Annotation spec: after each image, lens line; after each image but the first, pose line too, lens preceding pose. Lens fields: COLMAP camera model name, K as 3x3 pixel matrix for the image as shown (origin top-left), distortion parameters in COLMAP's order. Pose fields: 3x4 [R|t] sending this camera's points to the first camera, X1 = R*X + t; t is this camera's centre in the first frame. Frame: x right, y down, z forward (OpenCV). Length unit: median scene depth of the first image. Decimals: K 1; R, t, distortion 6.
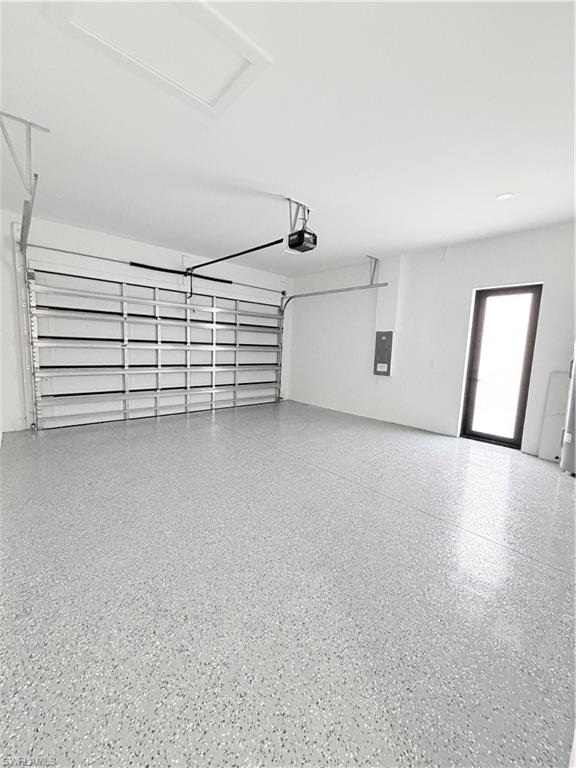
lens RADIAL K [[306.1, 0, 287.9], [0, 306.1, 383.2], [0, 0, 1]] dist [0.000737, 0.000008]
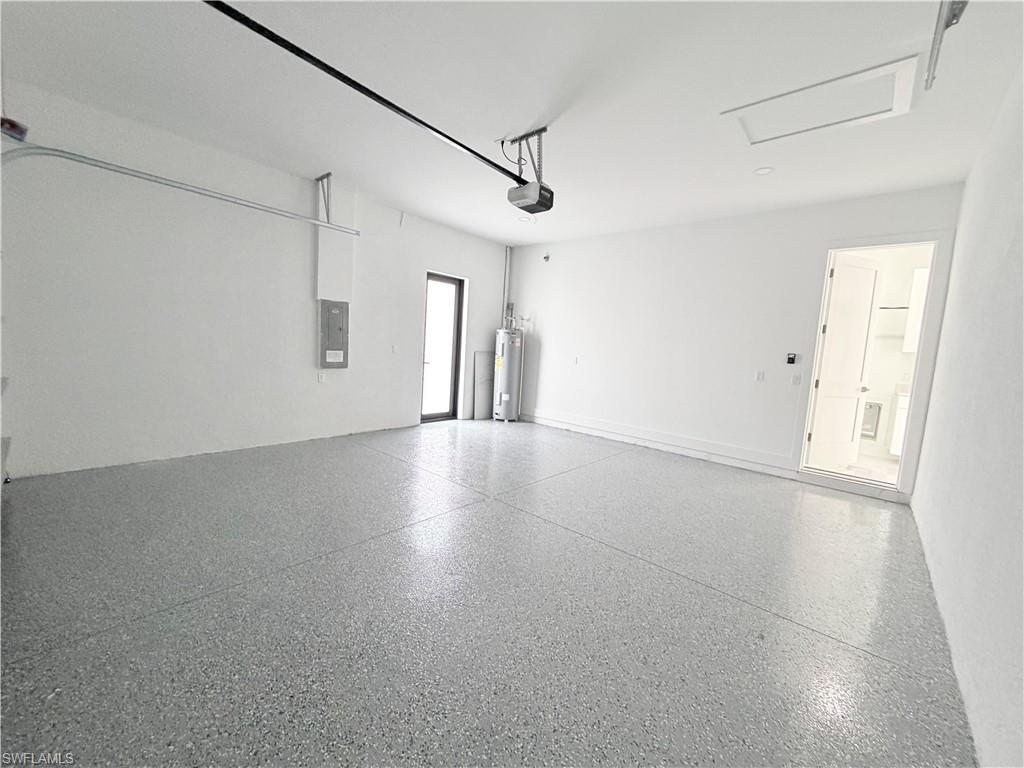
lens RADIAL K [[408.1, 0, 511.2], [0, 408.1, 385.7], [0, 0, 1]] dist [0.000737, 0.000008]
pose [[-0.120764, -0.144880, 0.982052, -0.619202], [0.051833, 0.987022, 0.151987, -0.106849], [-0.991327, 0.069257, -0.111687, 0.752775]]
